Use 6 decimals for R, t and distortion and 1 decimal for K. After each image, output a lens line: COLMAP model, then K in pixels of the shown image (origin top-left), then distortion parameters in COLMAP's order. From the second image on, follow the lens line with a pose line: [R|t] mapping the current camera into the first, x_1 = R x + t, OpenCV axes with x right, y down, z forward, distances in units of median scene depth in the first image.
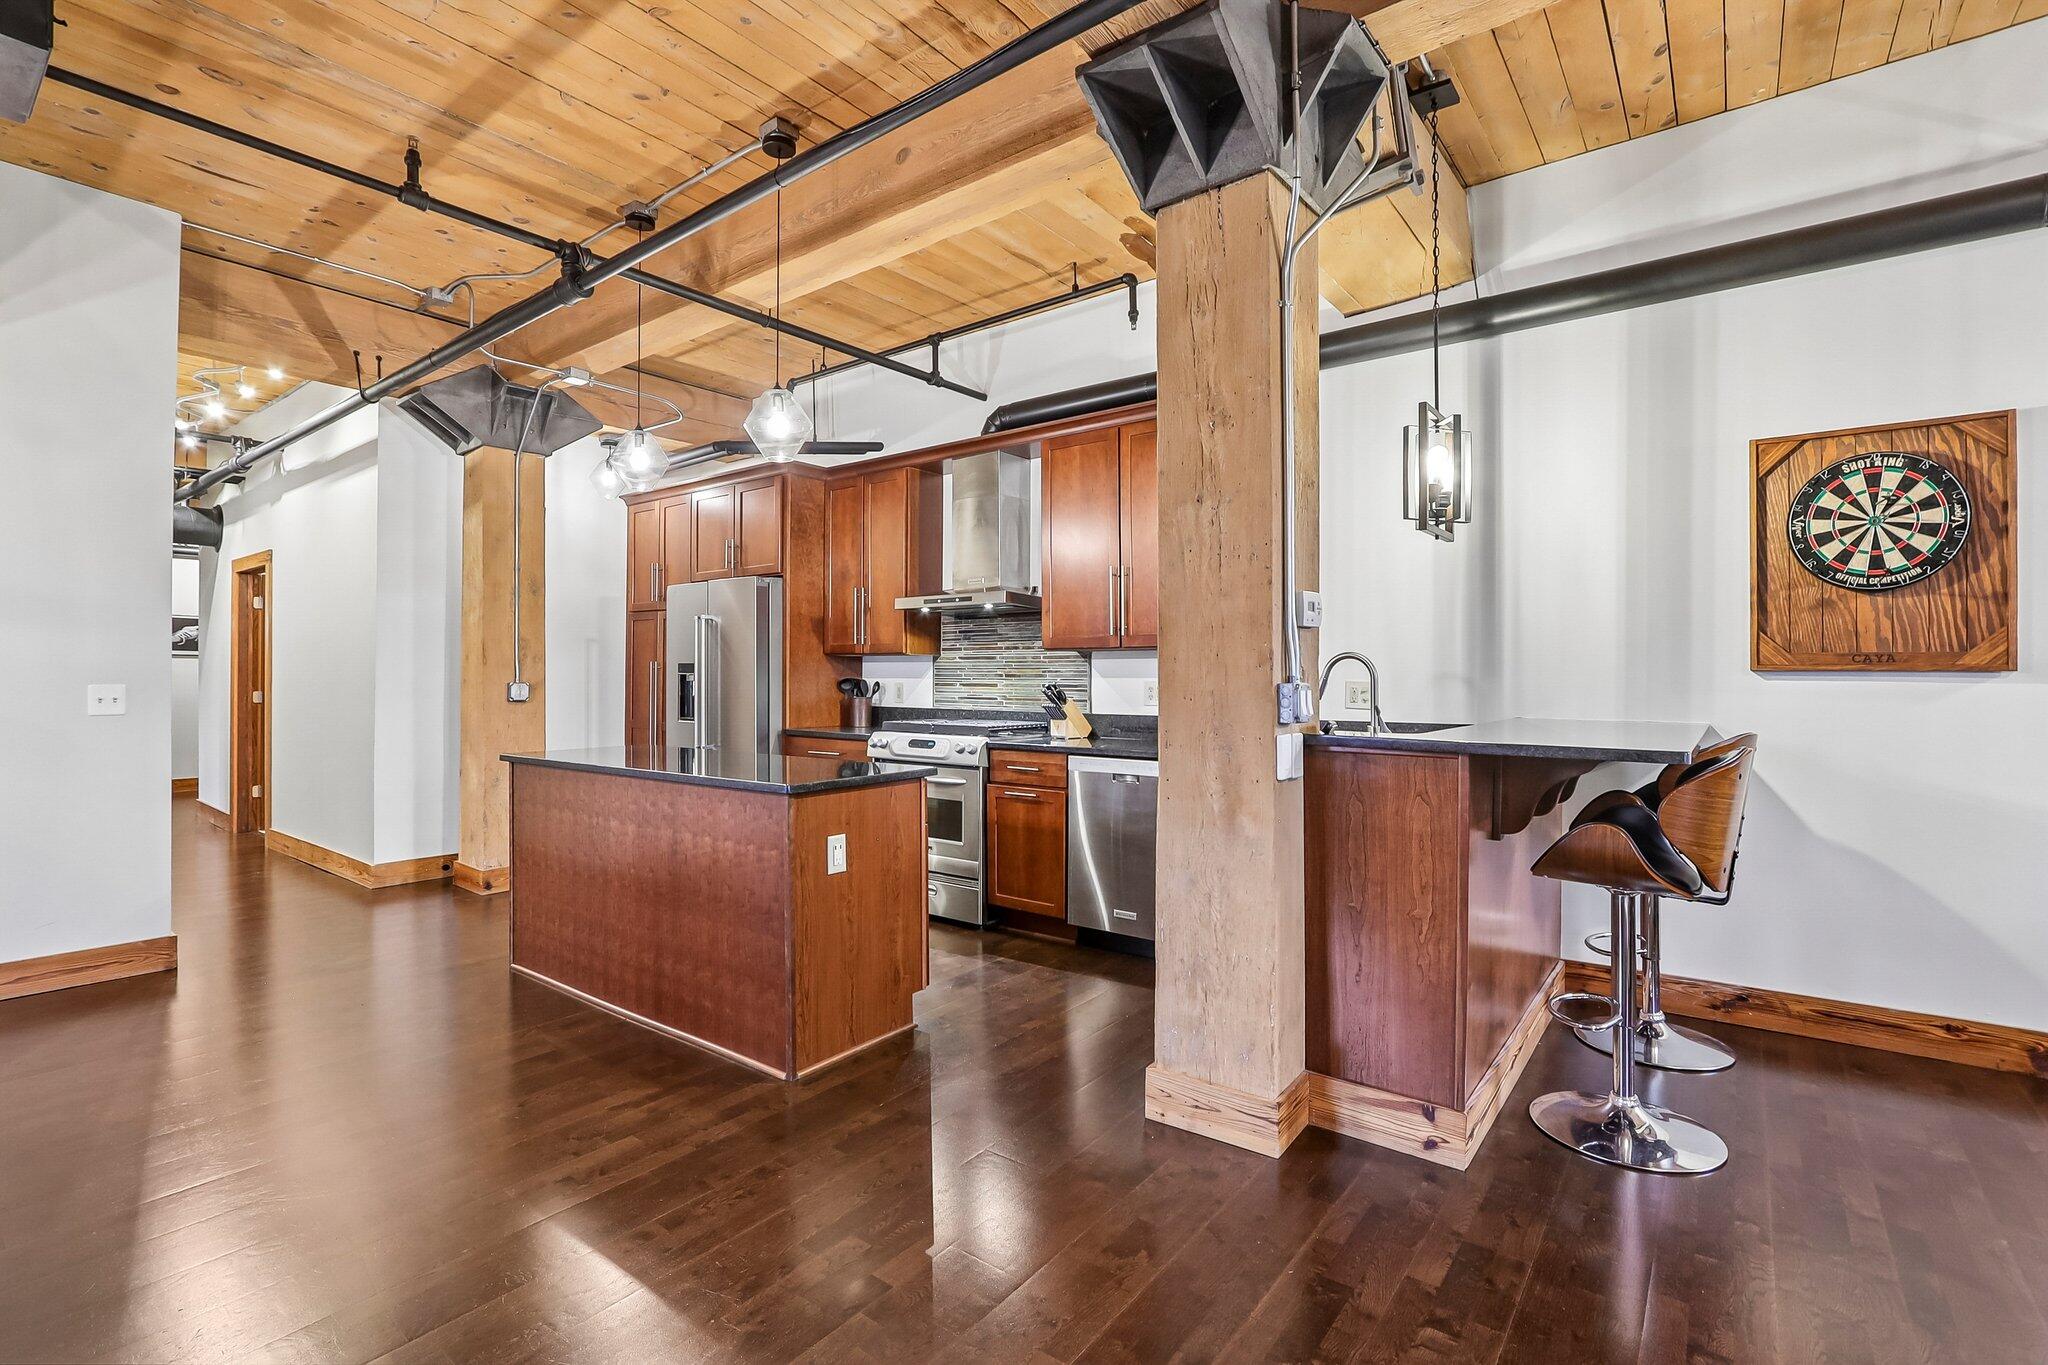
lens RADIAL K [[941.5, 0, 1001.3], [0, 941.5, 666.0], [0, 0, 1]] dist [-0.023589, 0.005924]
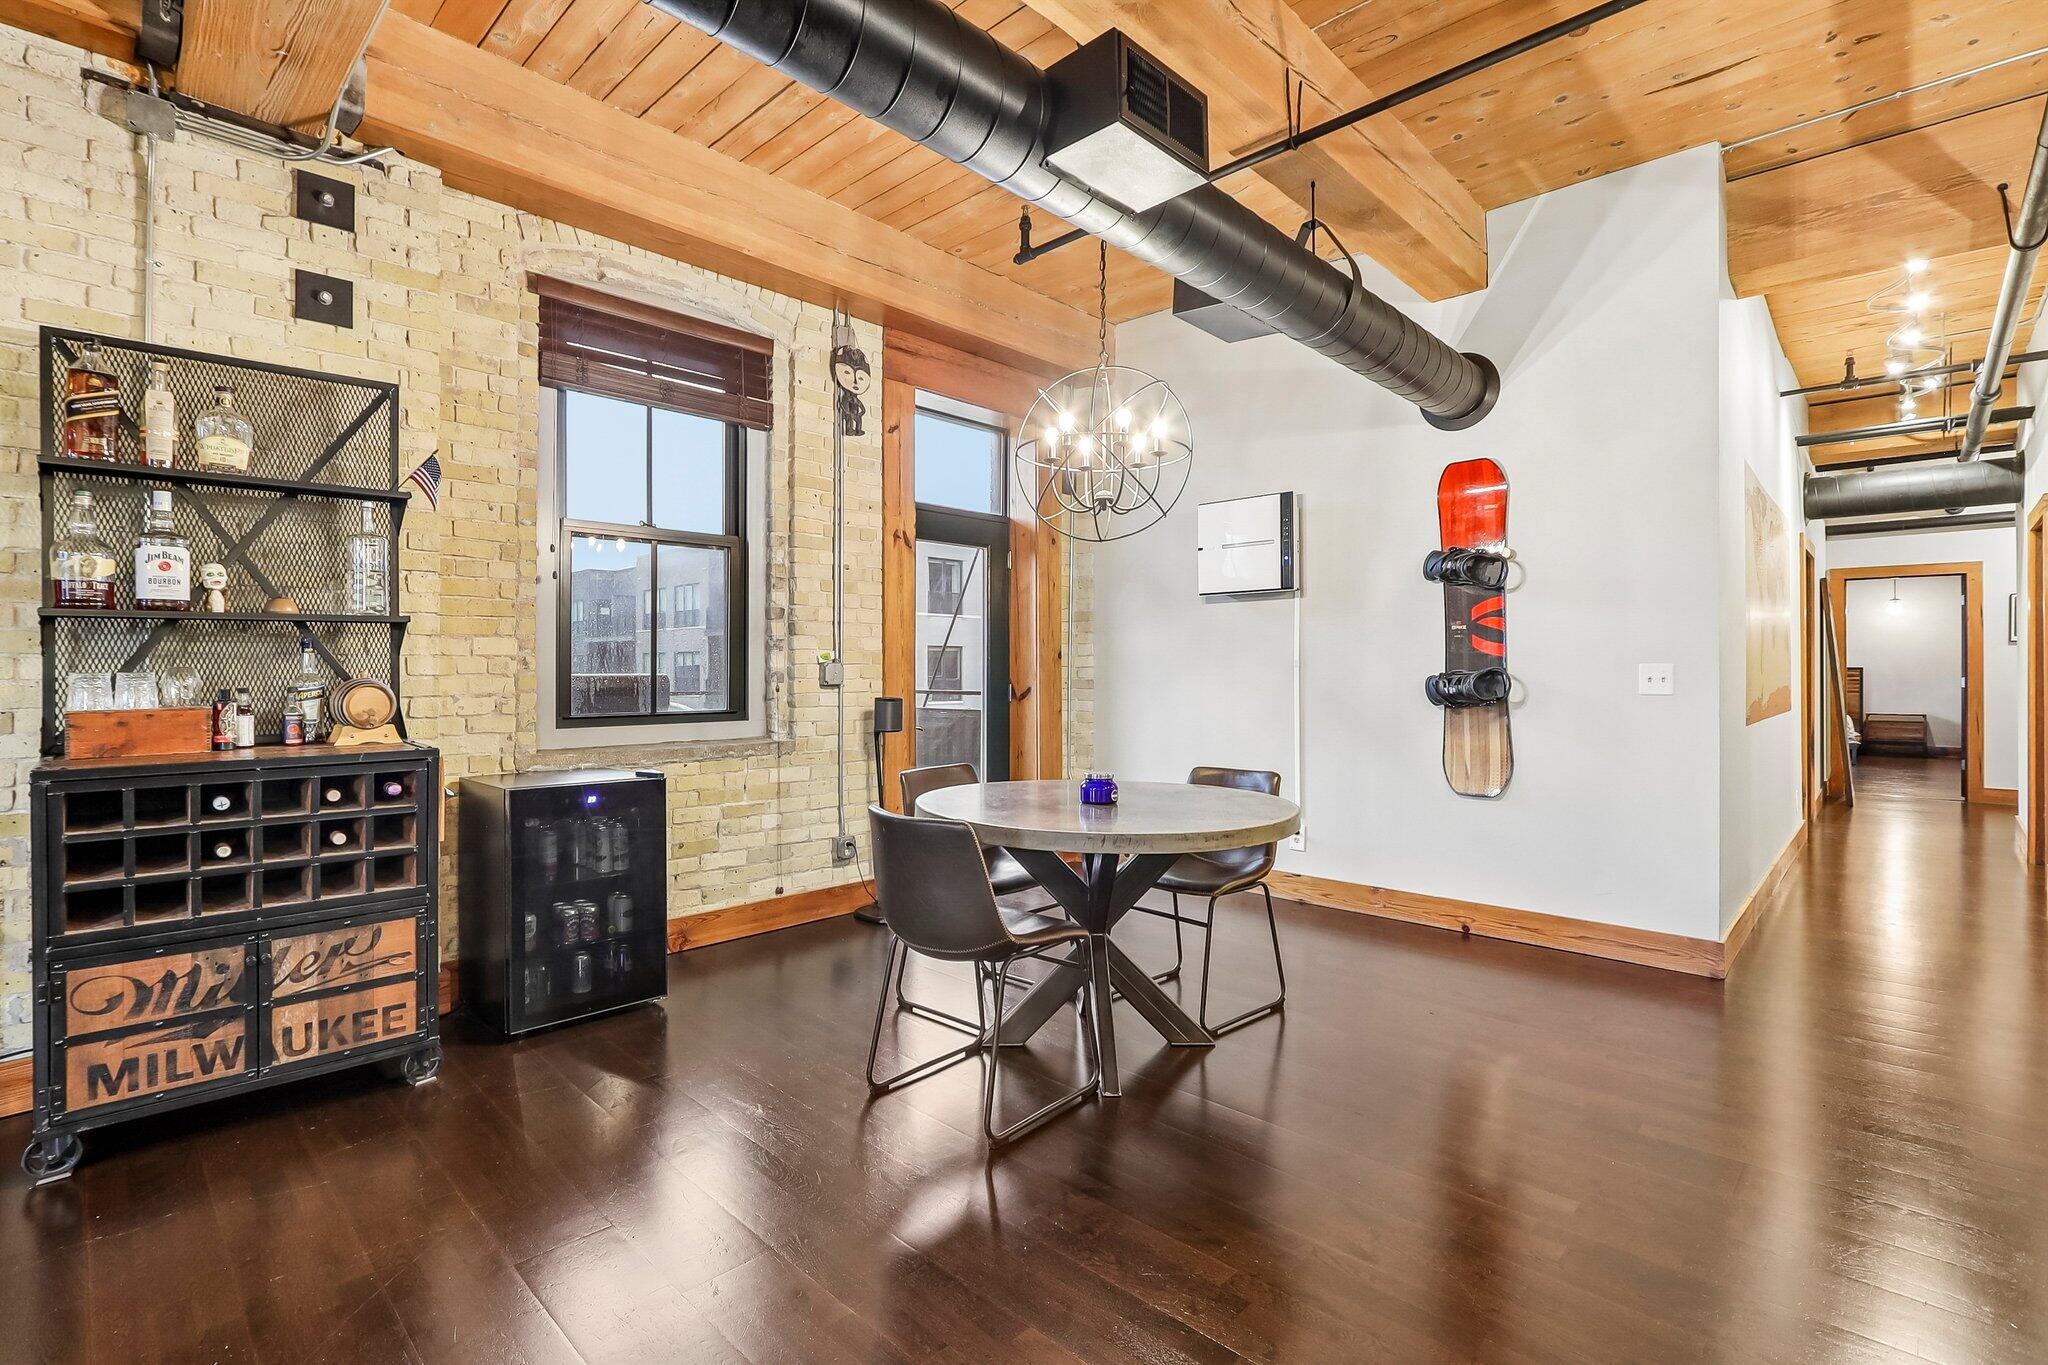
lens RADIAL K [[941.5, 0, 1001.3], [0, 941.5, 666.0], [0, 0, 1]] dist [-0.023589, 0.005924]
pose [[-0.110464, -0.005766, -0.993863, 0.102921], [0.007509, 0.999950, -0.006636, 0.028316], [0.993852, -0.008196, -0.110415, 0.495952]]
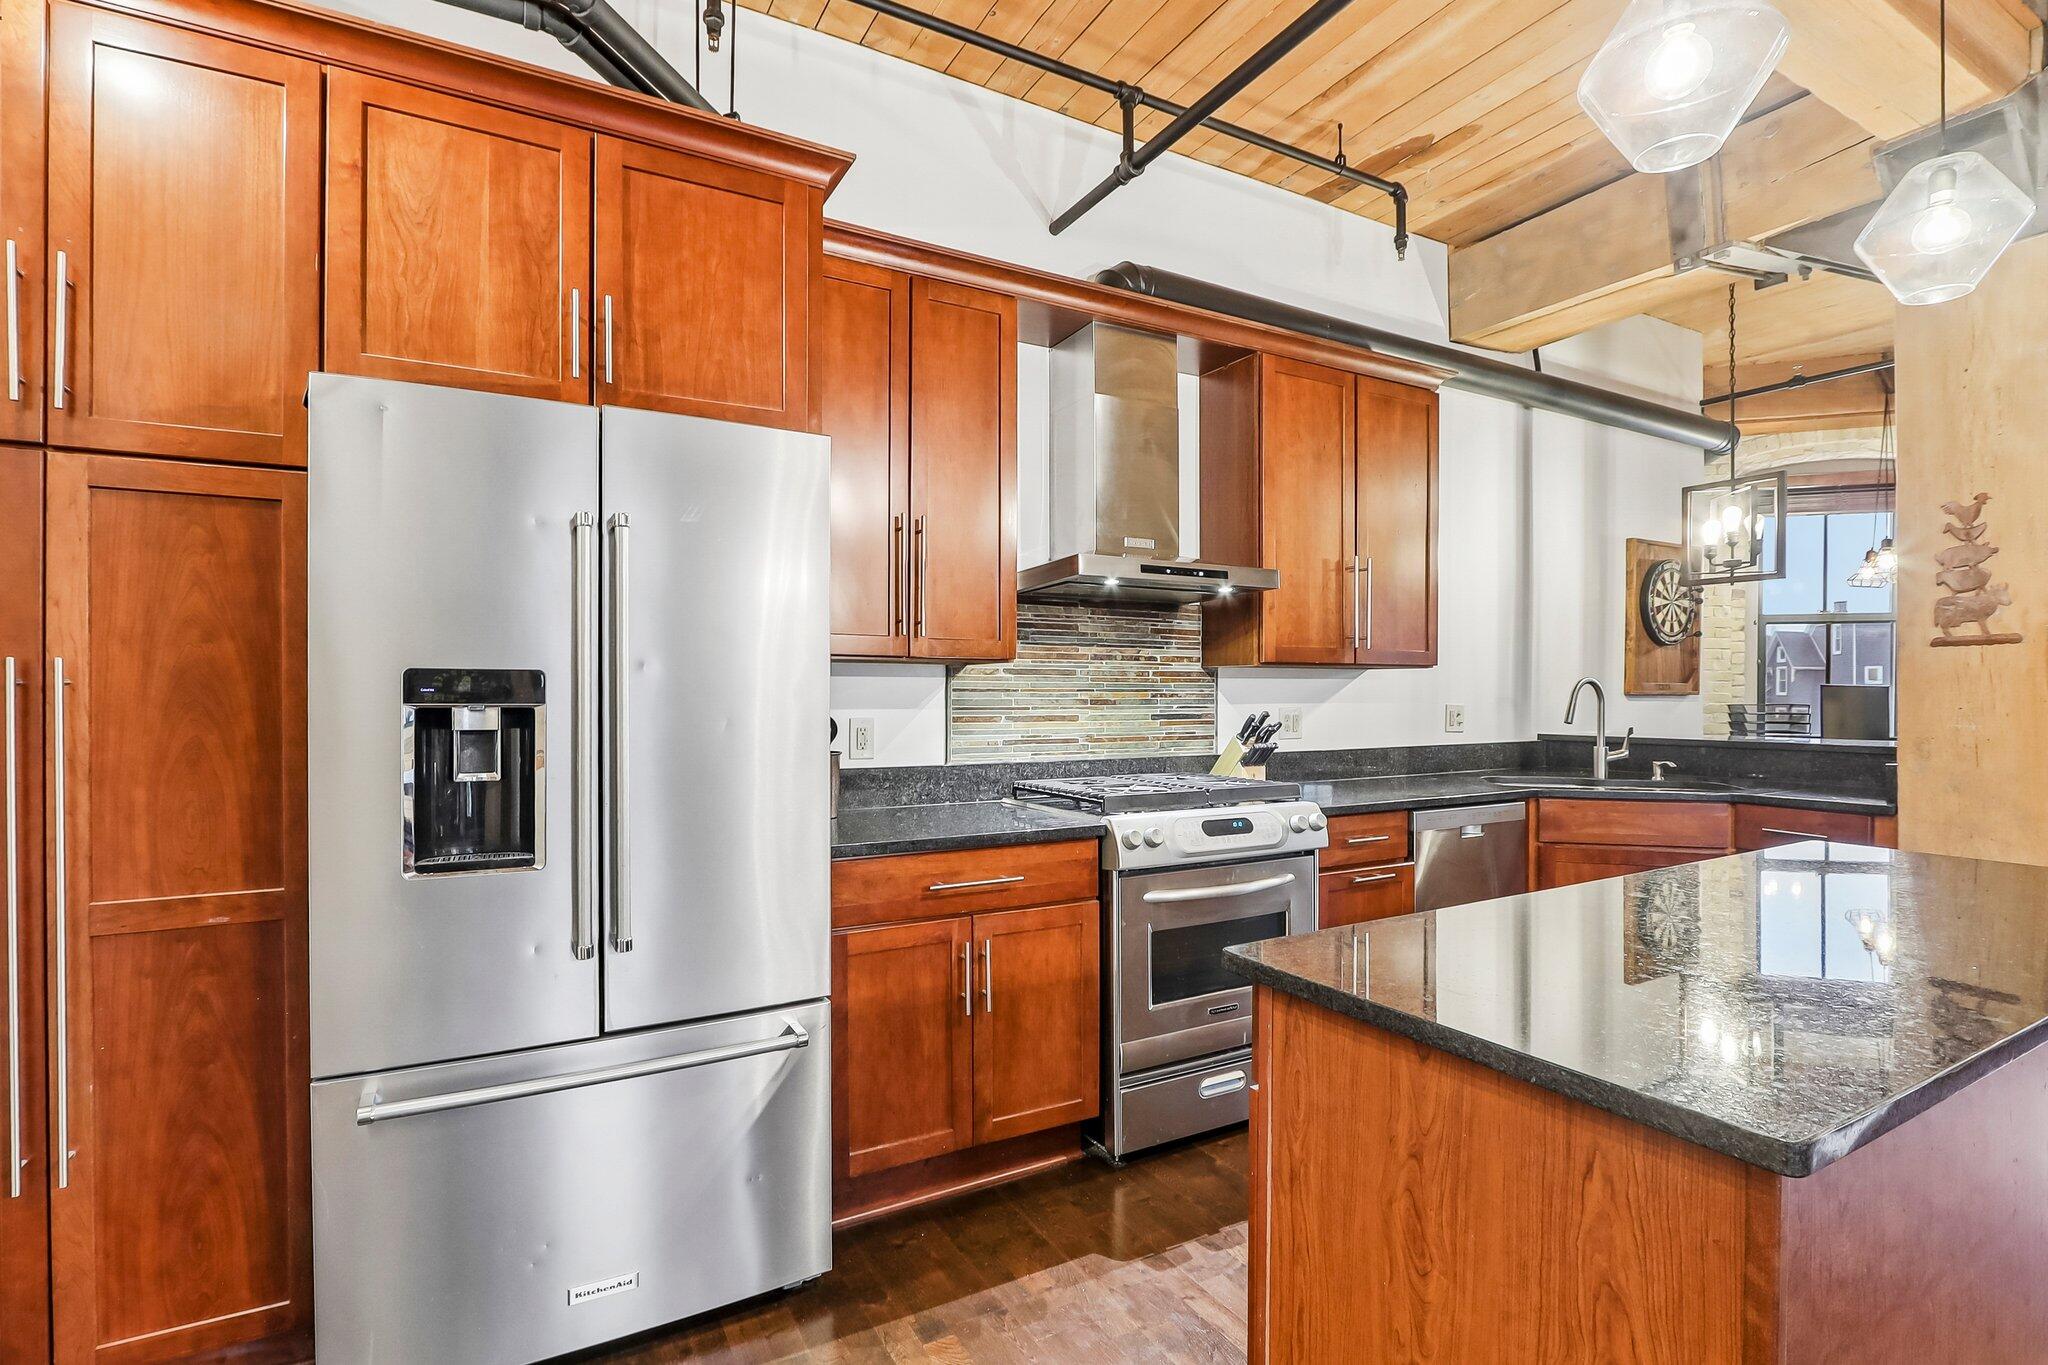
lens RADIAL K [[957.4, 0, 996.7], [0, 957.4, 695.9], [0, 0, 1]] dist [-0.016636, 0.000755]
pose [[0.392872, -0.005126, 0.919579, -0.976132], [-0.008381, 0.999923, 0.009154, 0.001793], [-0.919555, -0.011303, 0.392799, 1.337094]]
